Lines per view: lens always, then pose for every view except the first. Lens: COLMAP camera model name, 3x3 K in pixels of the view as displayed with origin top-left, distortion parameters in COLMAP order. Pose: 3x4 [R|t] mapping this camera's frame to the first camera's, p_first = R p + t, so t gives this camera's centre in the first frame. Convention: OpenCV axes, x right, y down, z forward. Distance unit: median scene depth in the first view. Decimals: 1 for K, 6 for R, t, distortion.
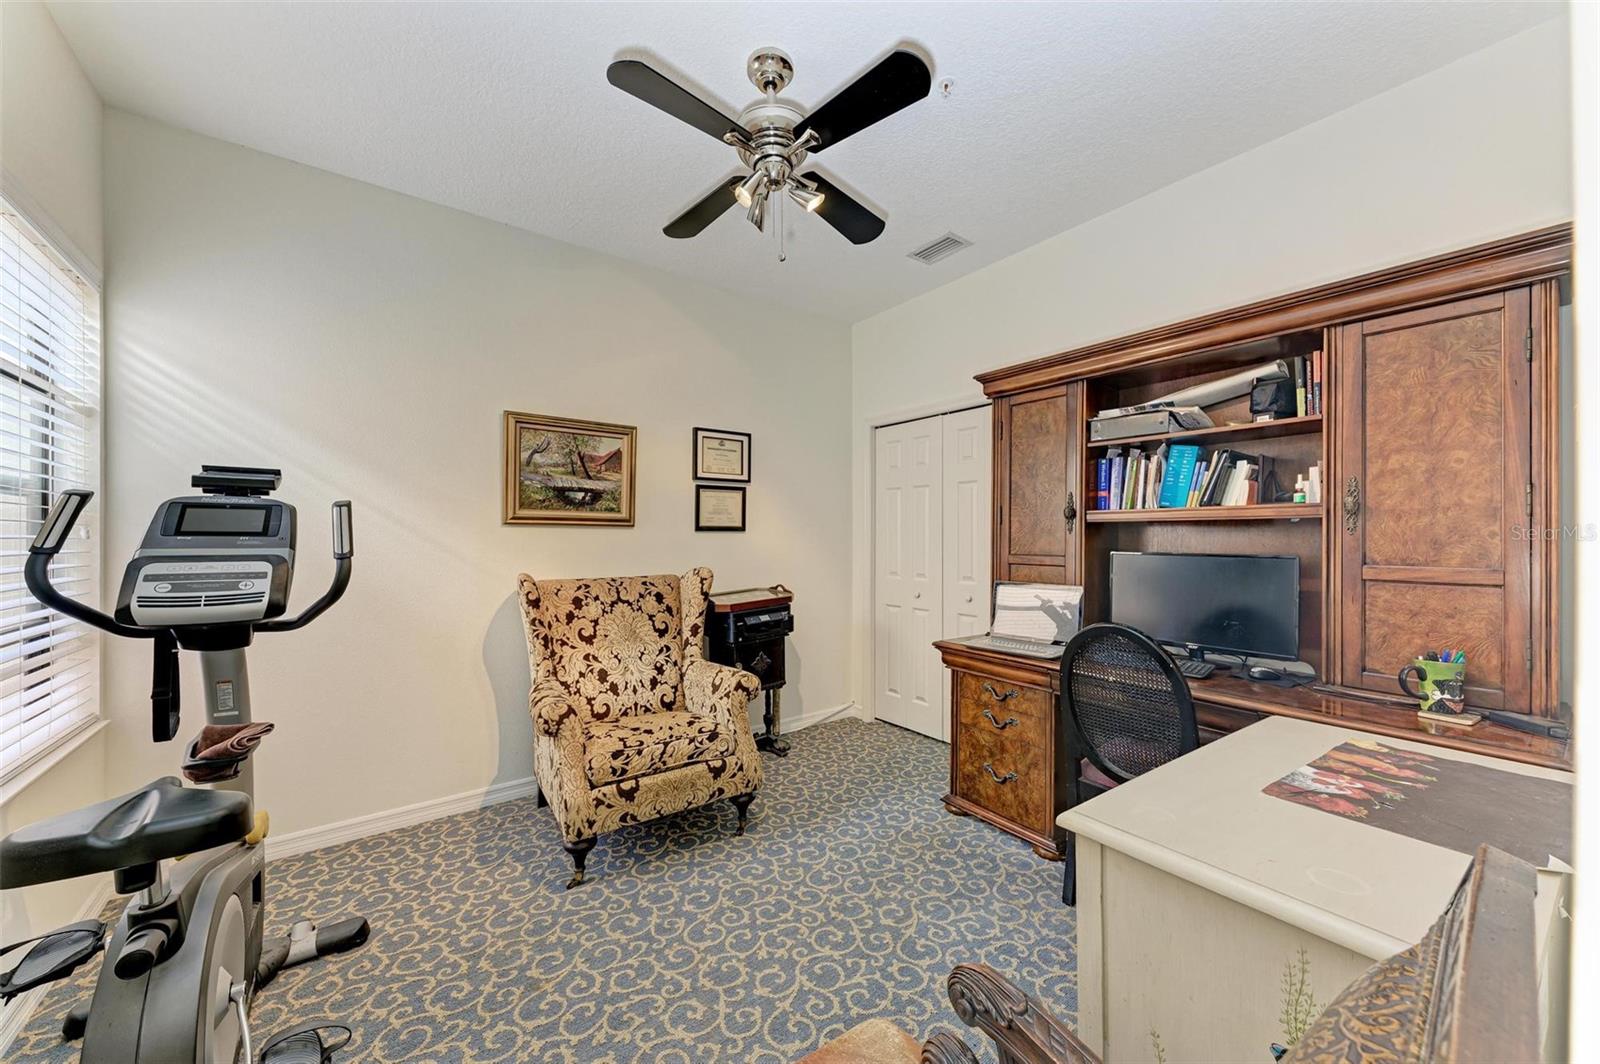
lens RADIAL K [[594.6, 0, 797.6], [0, 594.6, 534.8], [0, 0, 1]] dist [-0.000027, -0.000004]
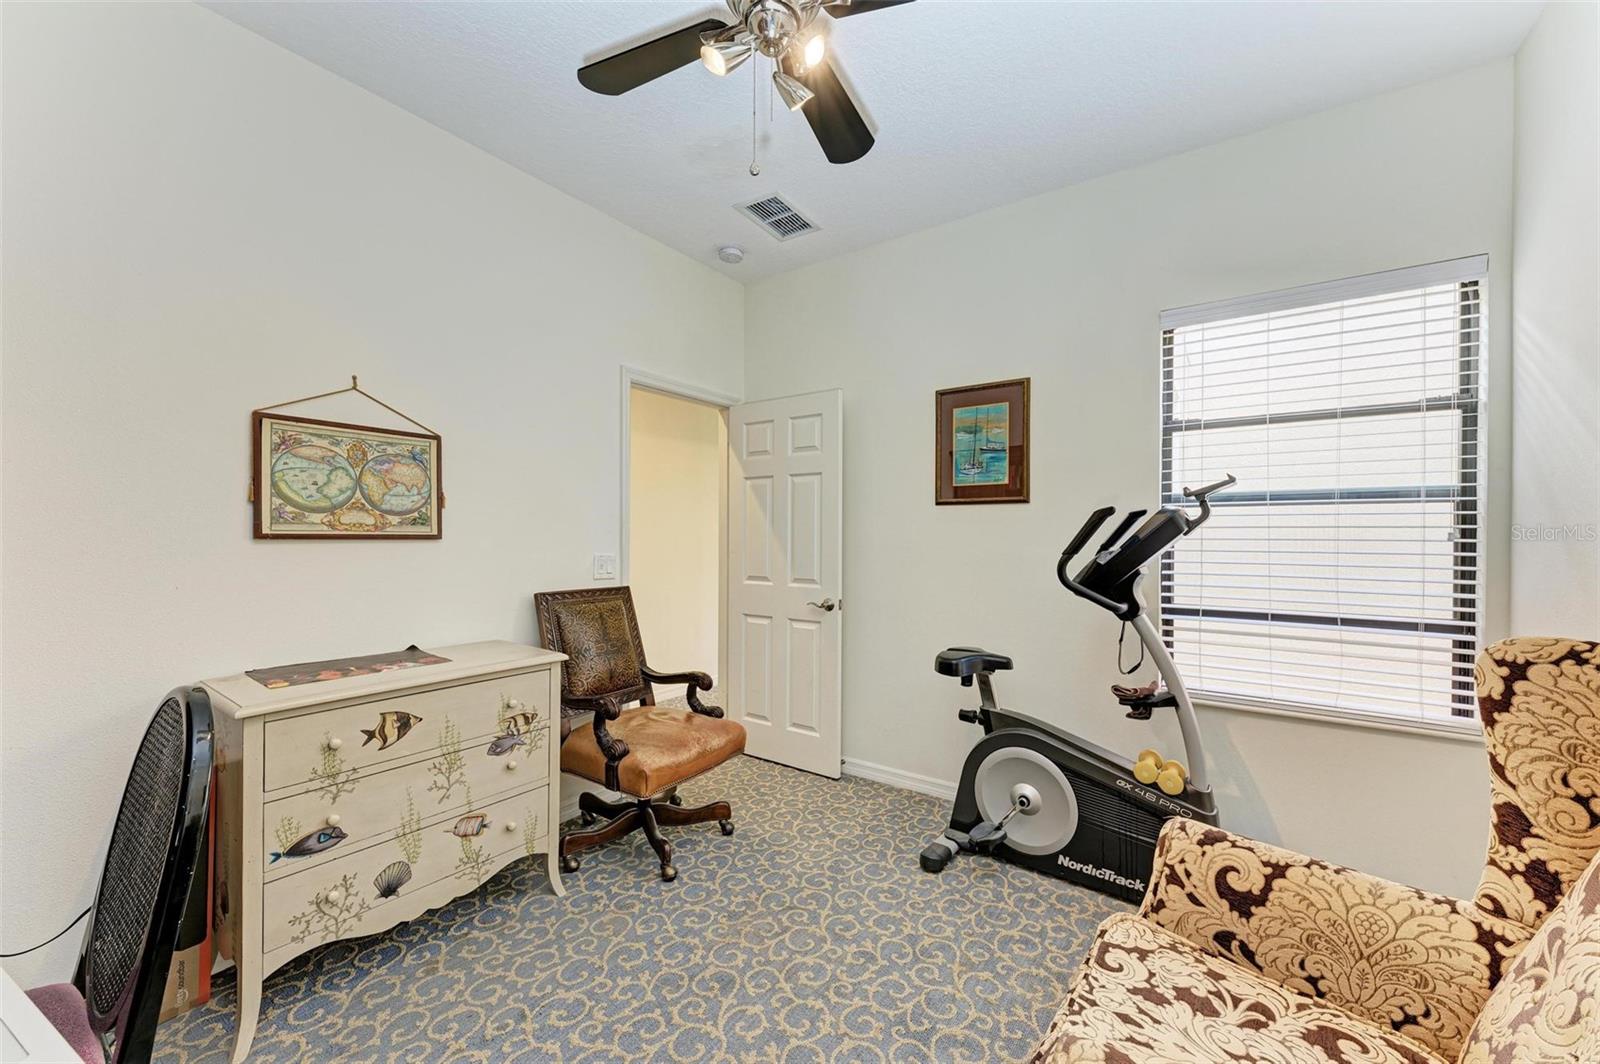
lens RADIAL K [[647.0, 0, 799.6], [0, 647.0, 533.6], [0, 0, 1]] dist [-0.001113, -0.000070]
pose [[-0.953025, -0.007709, -0.302793, 0.197037], [-0.006161, 0.999963, -0.006067, 0.005809], [0.302829, -0.003917, -0.953037, 2.061513]]
